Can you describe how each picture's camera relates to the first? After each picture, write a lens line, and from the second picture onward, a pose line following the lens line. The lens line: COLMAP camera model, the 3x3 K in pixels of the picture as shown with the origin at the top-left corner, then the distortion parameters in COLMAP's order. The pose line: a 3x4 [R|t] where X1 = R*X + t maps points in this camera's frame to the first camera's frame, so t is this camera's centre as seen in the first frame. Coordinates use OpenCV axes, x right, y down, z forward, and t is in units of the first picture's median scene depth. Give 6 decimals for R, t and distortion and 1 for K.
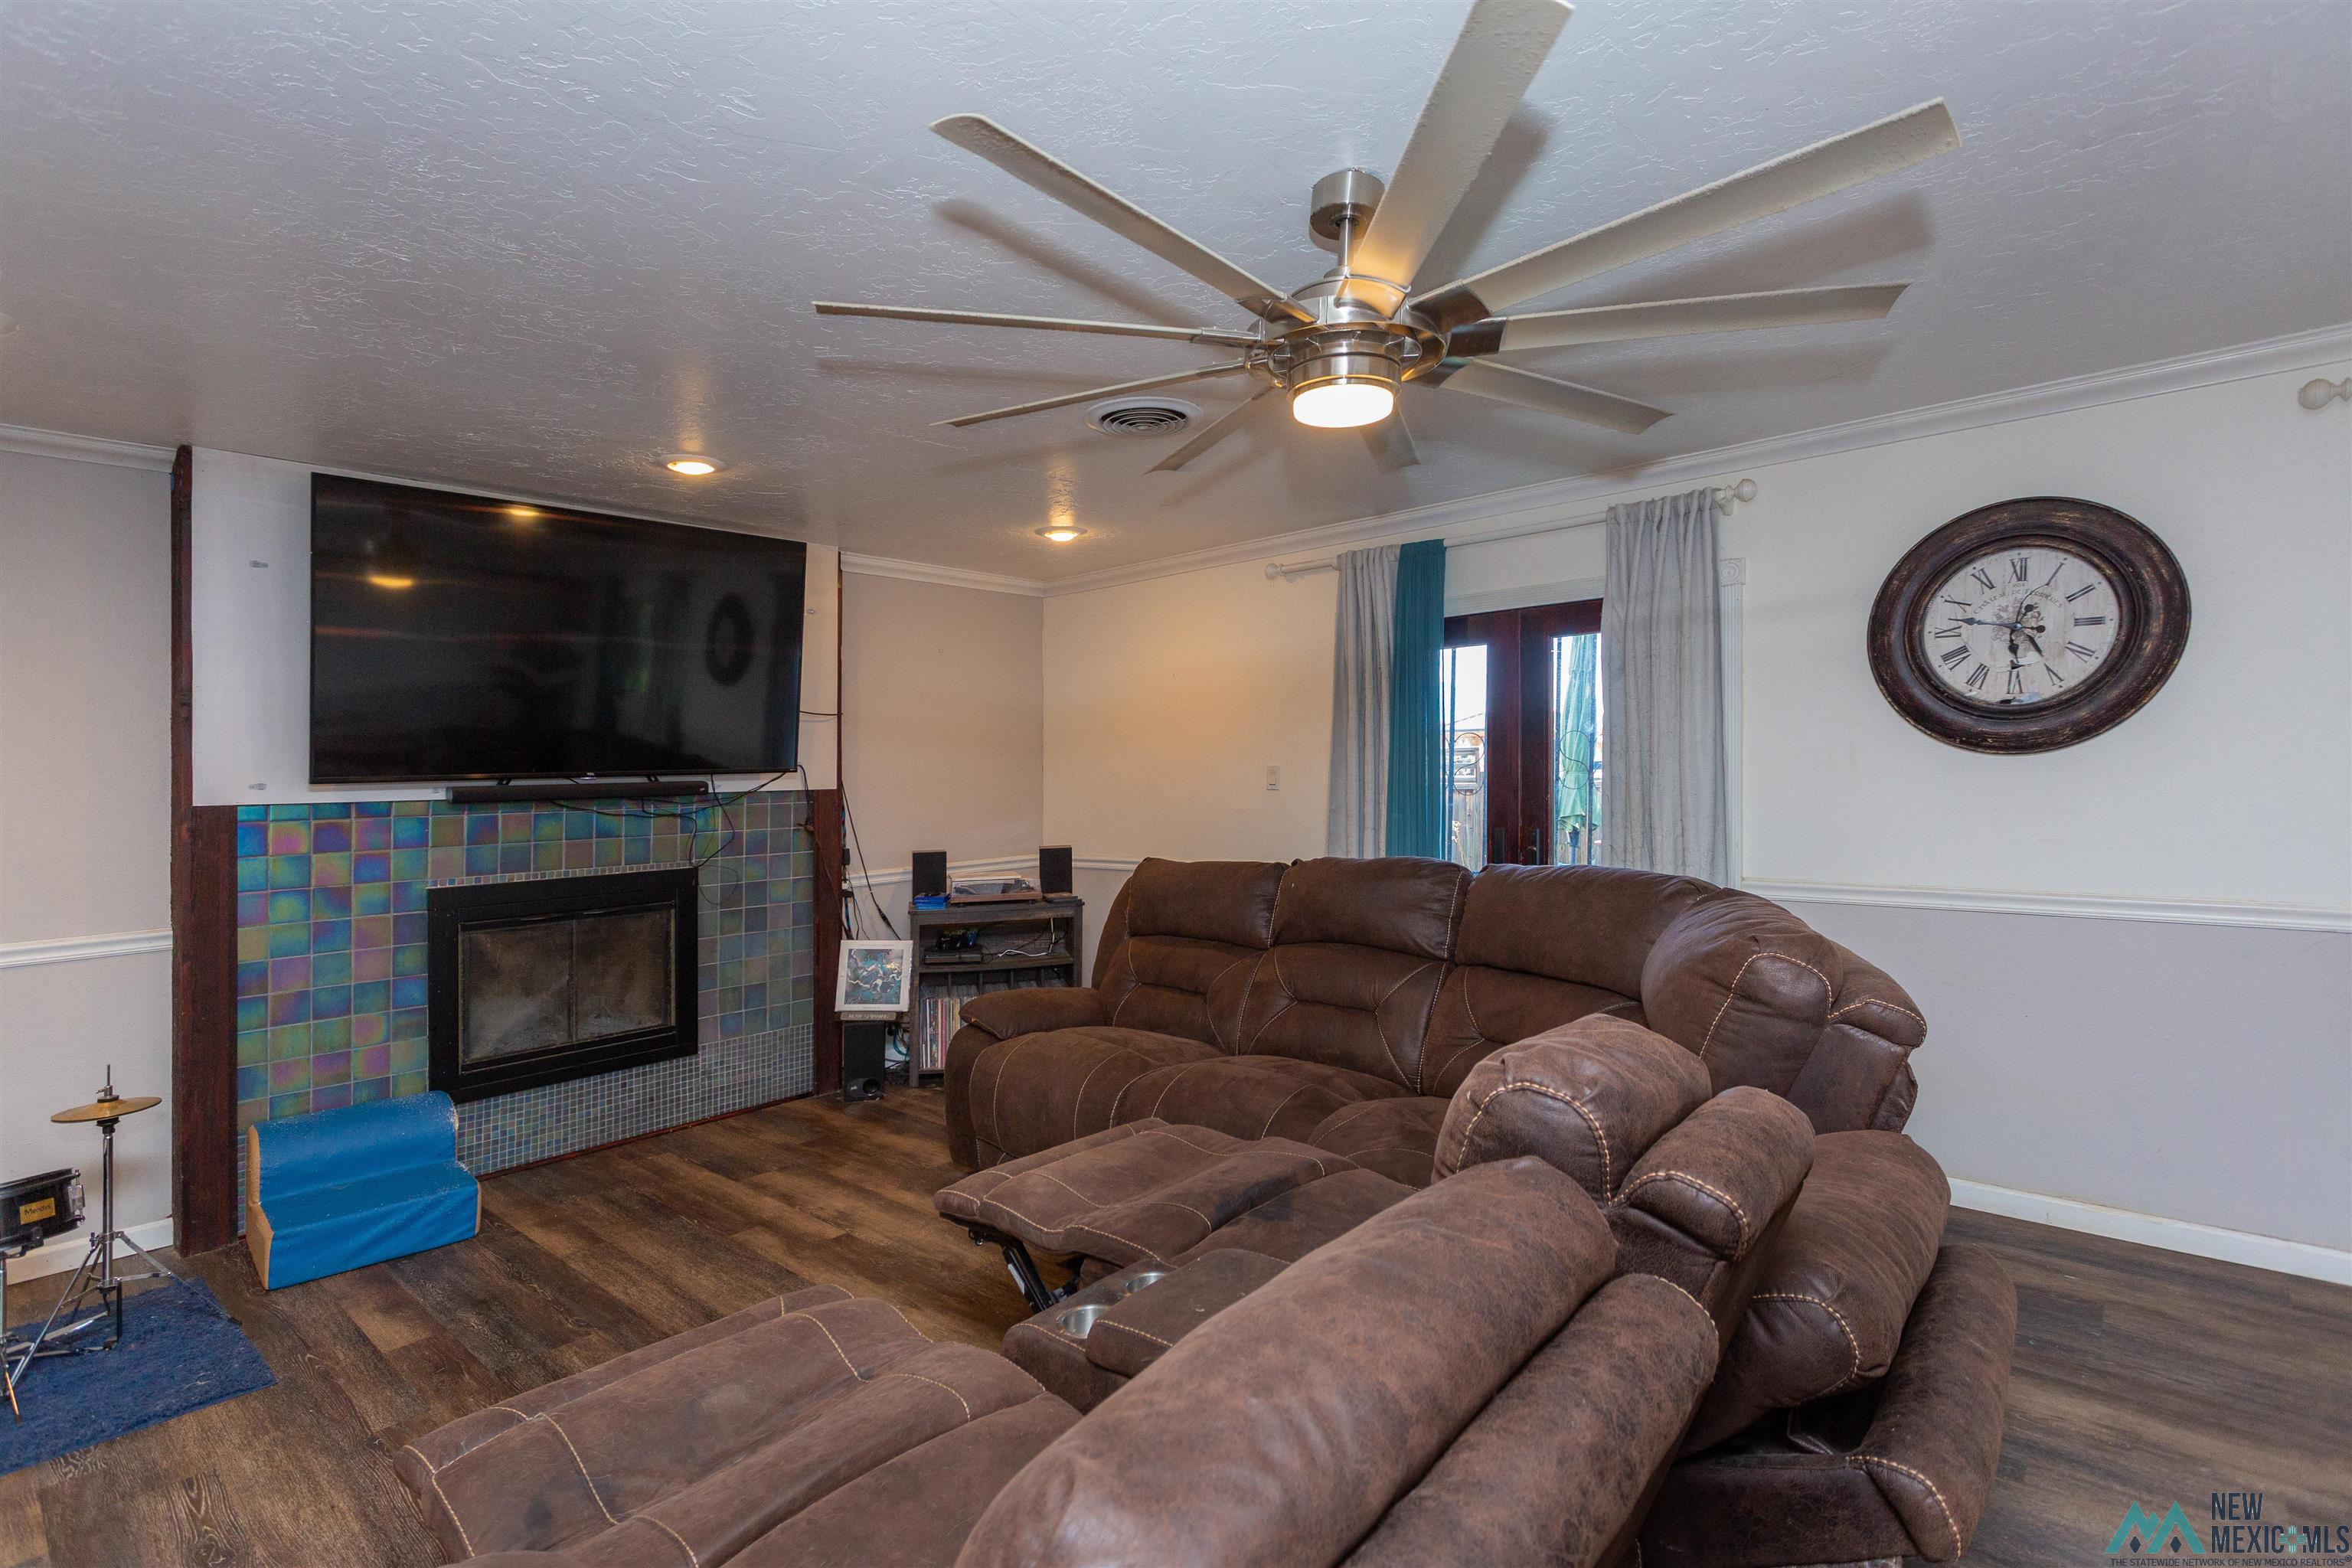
lens RADIAL K [[1128.6, 0, 1137.0], [0, 1128.6, 822.9], [0, 0, 1]] dist [0.001206, -0.000095]
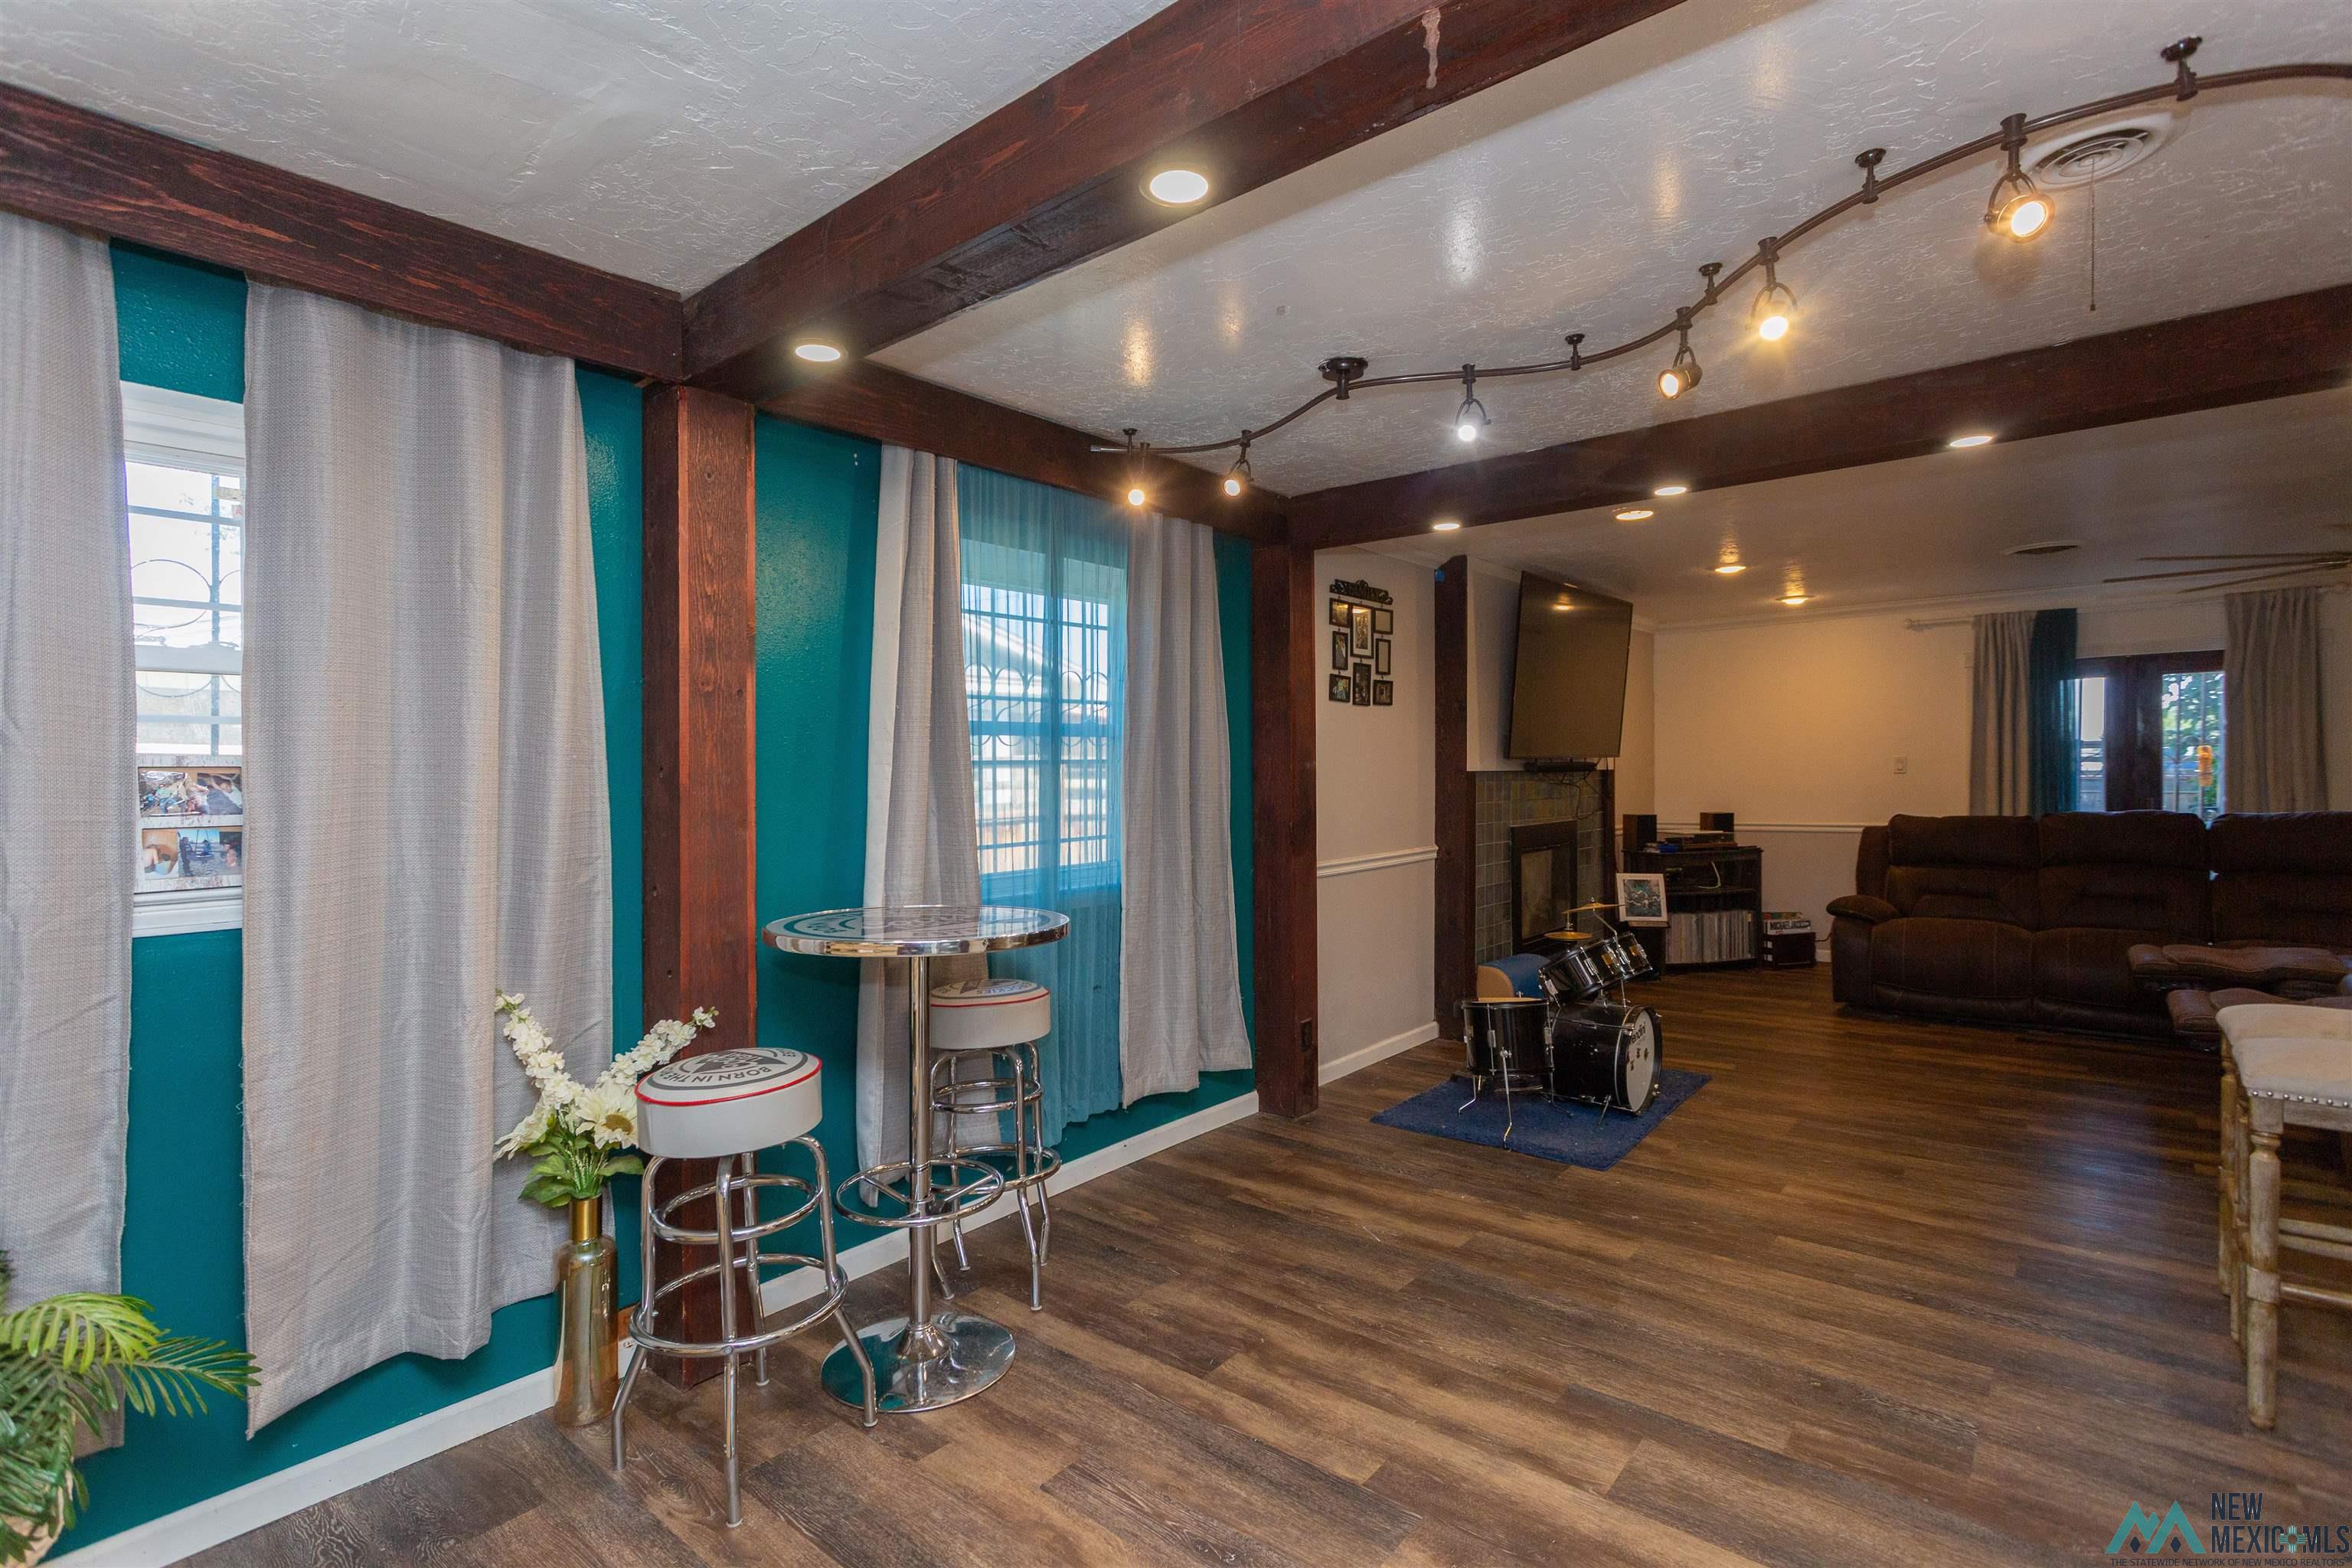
lens RADIAL K [[1116.9, 0, 1122.9], [0, 1116.9, 755.1], [0, 0, 1]] dist [0.001029, 0.000762]
pose [[0.999834, 0.011355, 0.014257, -1.224415], [-0.010546, 0.998395, -0.055649, 0.052156], [-0.014866, 0.055489, 0.998349, -0.571711]]
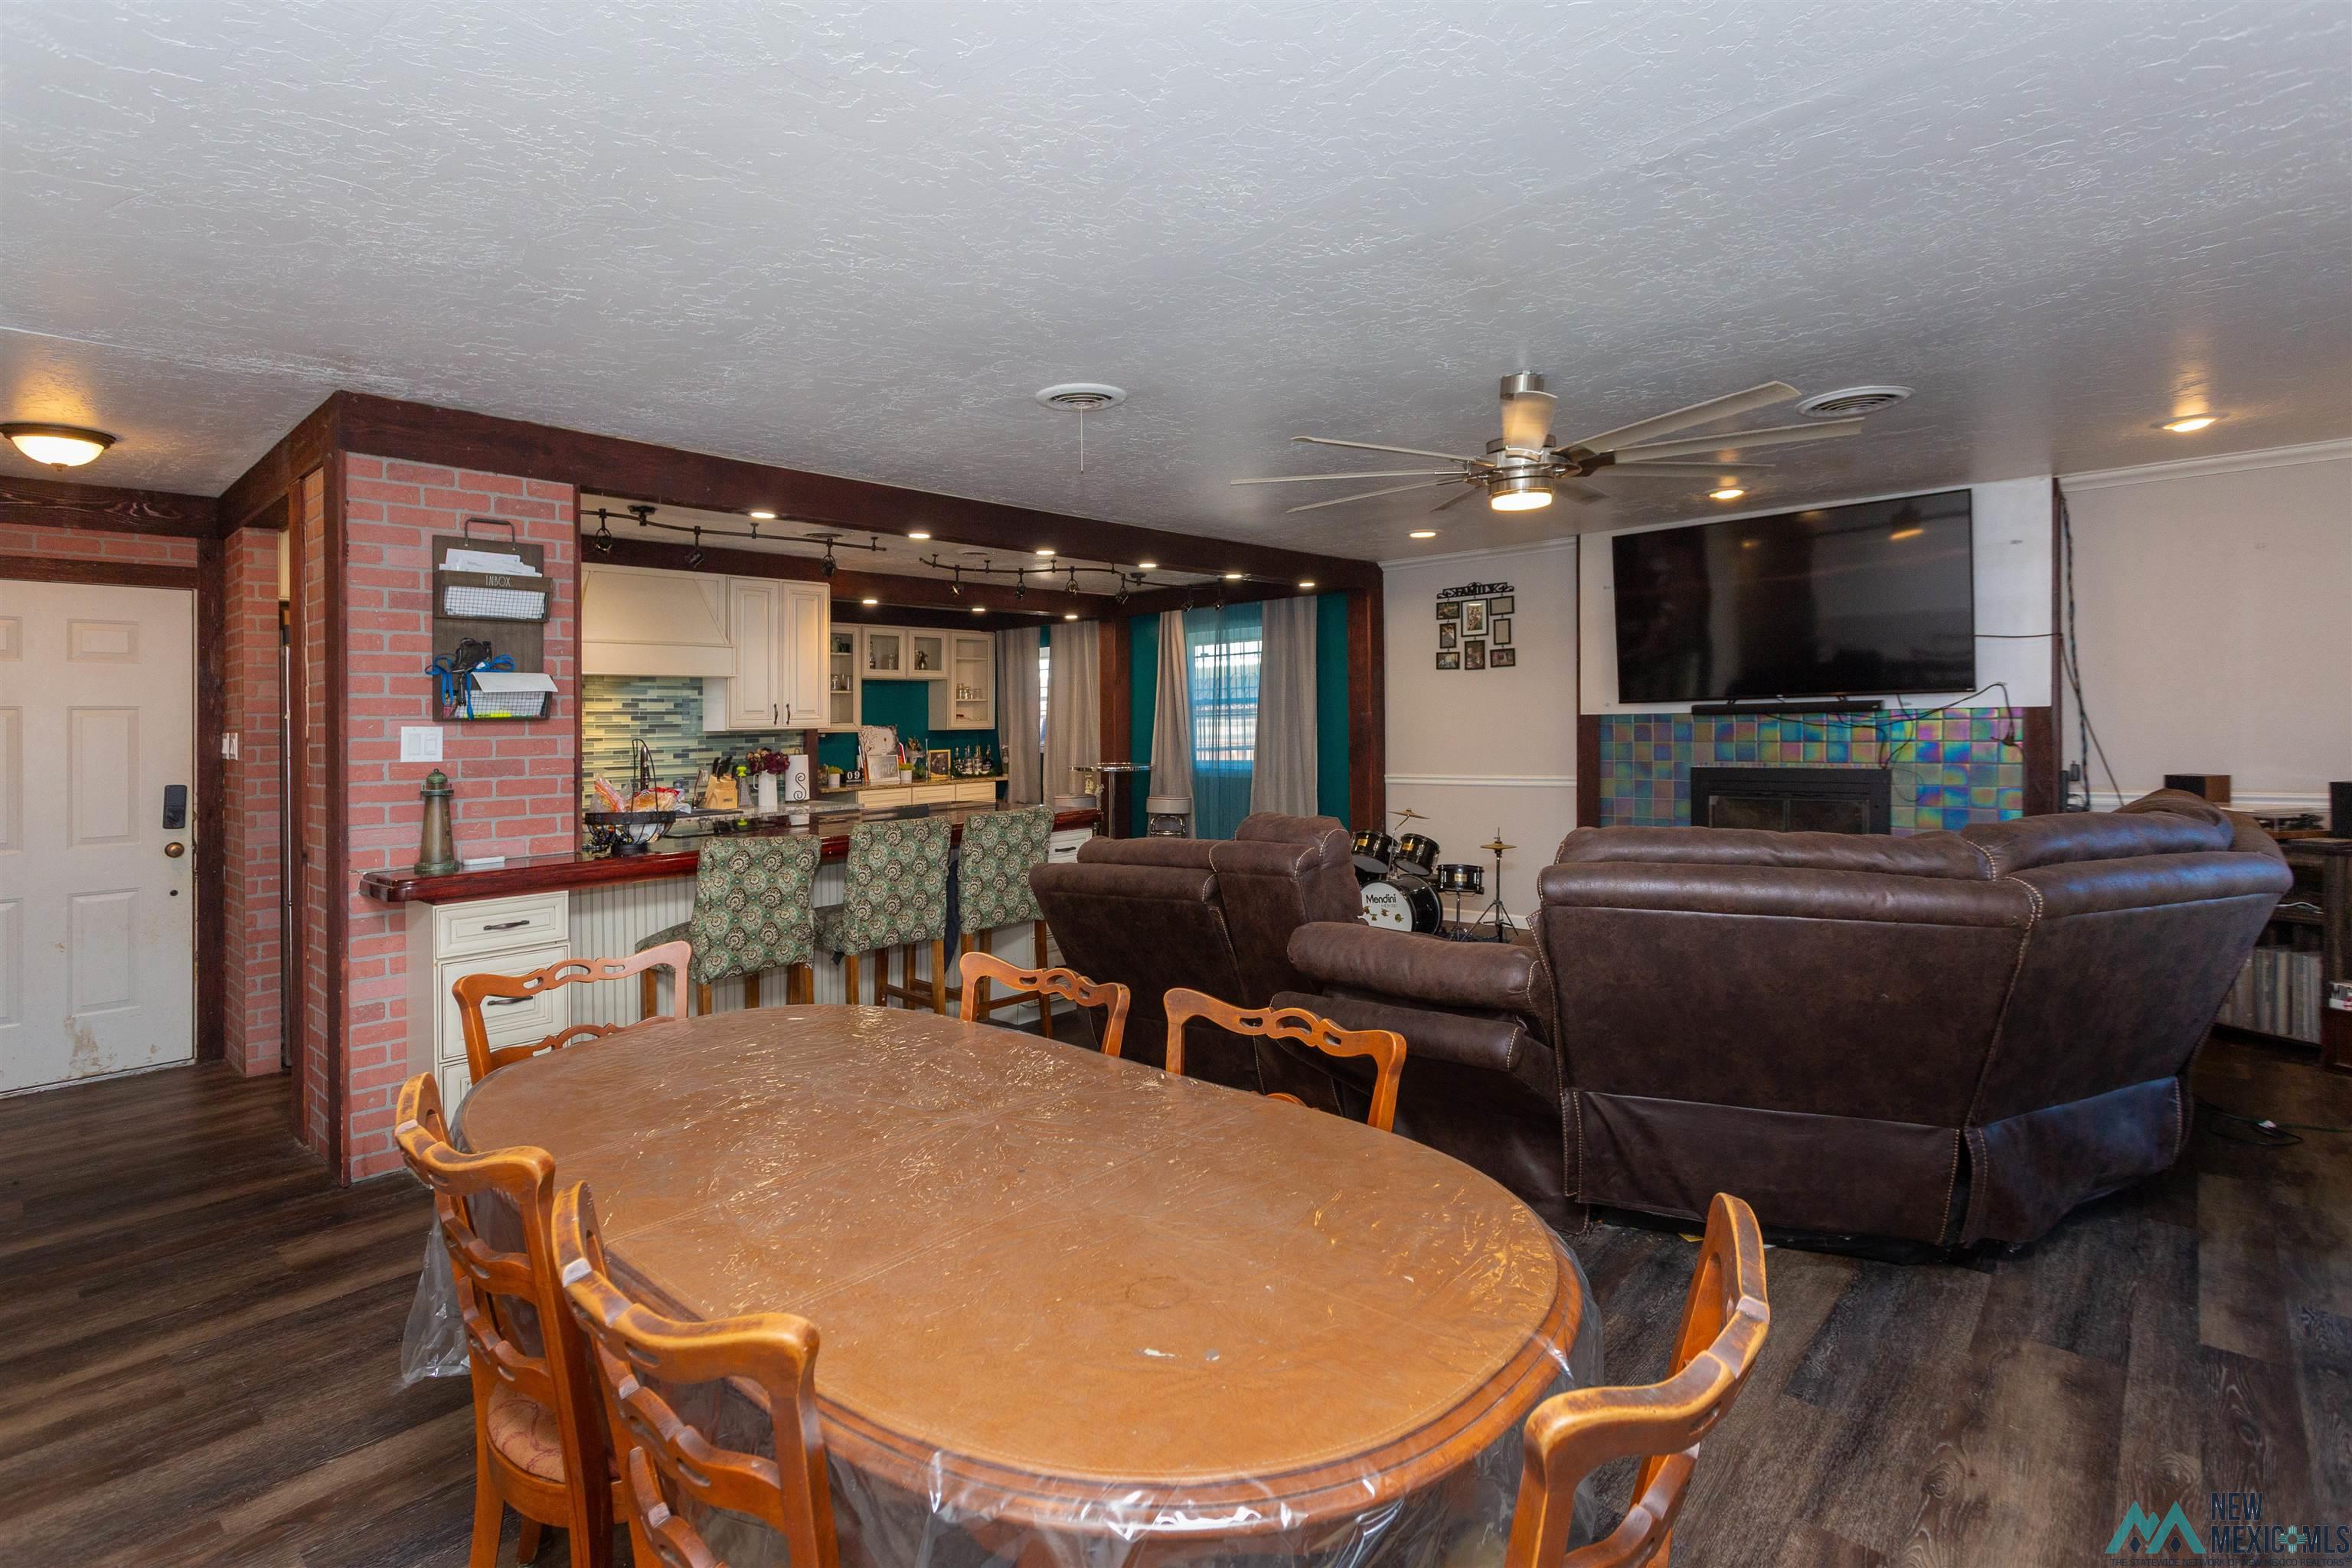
lens RADIAL K [[1134.5, 0, 1167.3], [0, 1134.5, 745.4], [0, 0, 1]] dist [0.001145, 0.000329]
pose [[0.003954, 0.043680, -0.999038, 1.048509], [-0.020096, 0.998847, 0.043592, -0.031244], [0.999790, 0.019904, 0.004827, 0.238943]]
